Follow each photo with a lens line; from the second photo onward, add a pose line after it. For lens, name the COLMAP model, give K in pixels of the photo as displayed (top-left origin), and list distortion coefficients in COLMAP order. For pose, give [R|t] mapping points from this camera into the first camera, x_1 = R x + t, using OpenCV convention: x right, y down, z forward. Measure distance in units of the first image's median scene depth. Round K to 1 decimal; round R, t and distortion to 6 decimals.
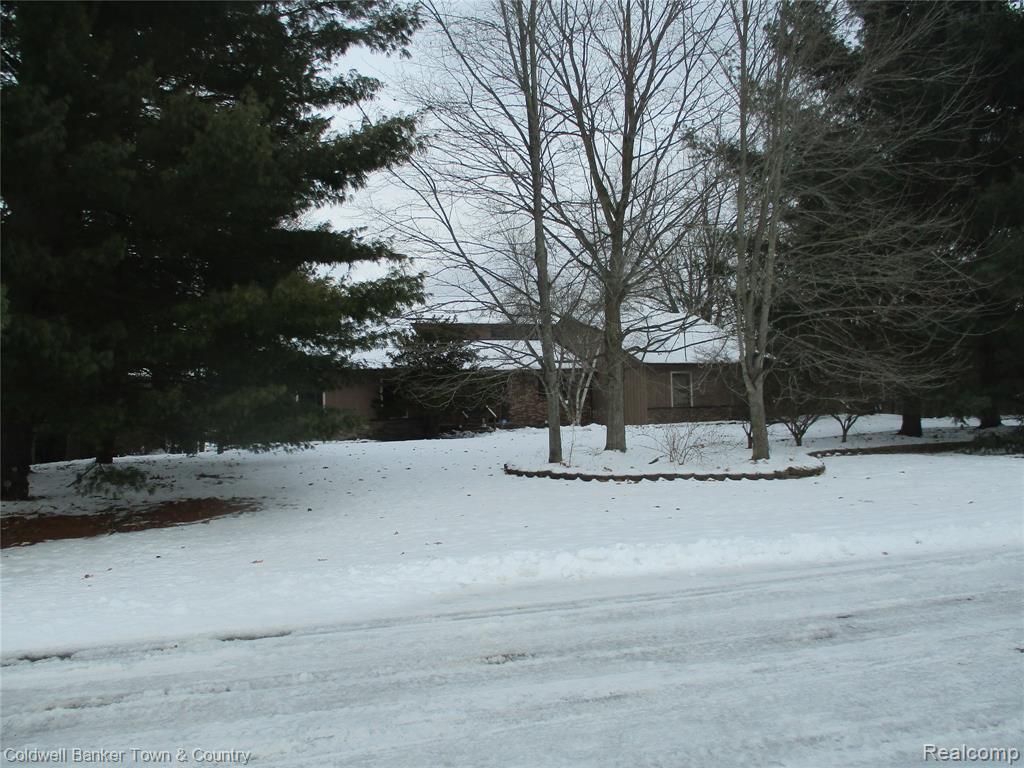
lens RADIAL K [[851.5, 0, 512.0], [0, 851.5, 384.0], [0, 0, 1]] dist [-0.048769, 0.037846]
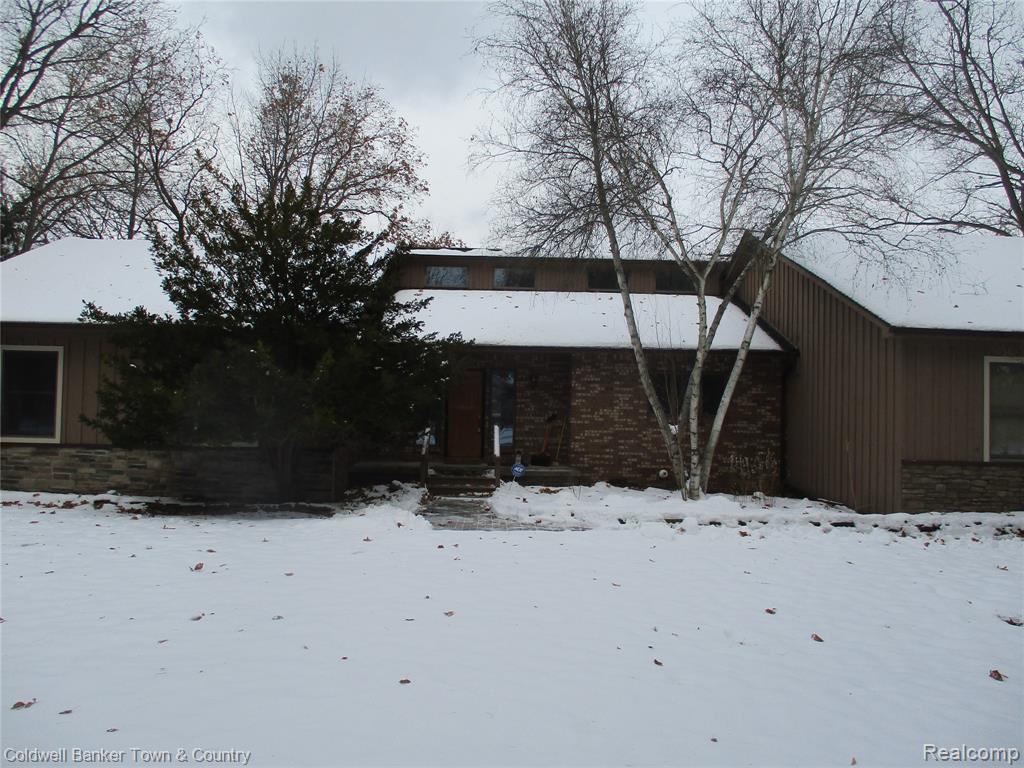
lens RADIAL K [[851.5, 0, 512.0], [0, 851.5, 384.0], [0, 0, 1]] dist [-0.048769, 0.037846]
pose [[0.925702, 0.034498, -0.376678, 0.138211], [-0.039337, 0.999213, -0.005159, 0.005426], [0.376203, 0.019593, 0.926330, 0.613583]]
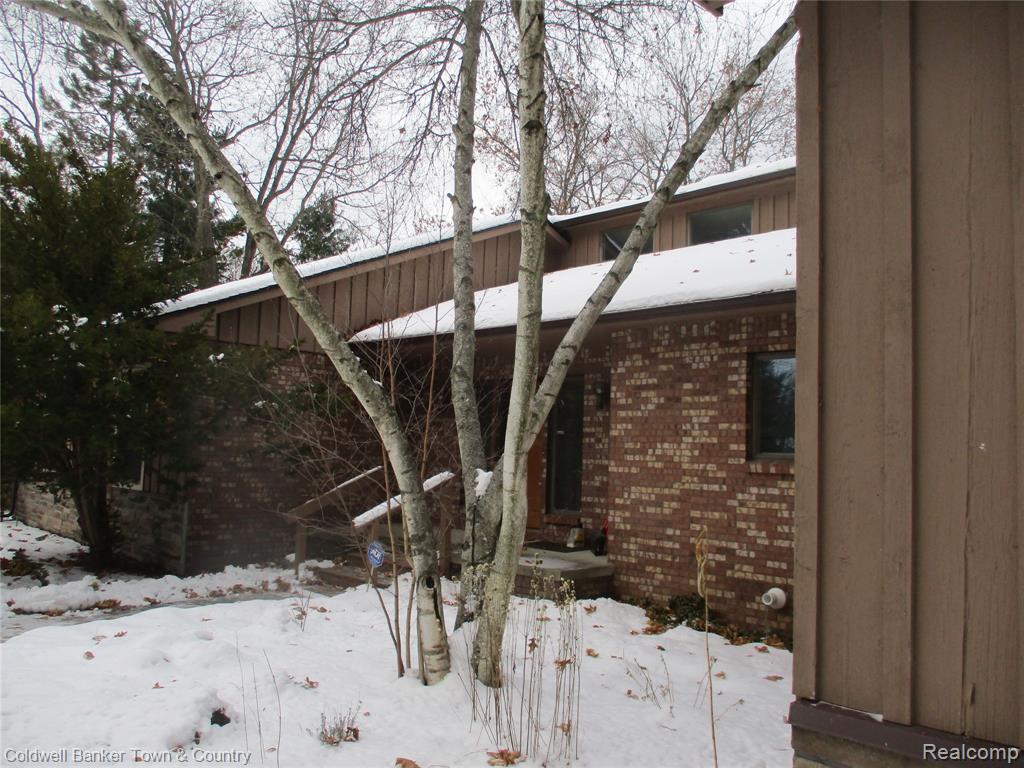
lens RADIAL K [[851.5, 0, 512.0], [0, 851.5, 384.0], [0, 0, 1]] dist [-0.048769, 0.037846]
pose [[0.348207, -0.035331, -0.936751, 0.201247], [-0.025396, 0.998567, -0.047103, 0.010771], [0.937073, 0.040191, 0.346811, 0.944769]]
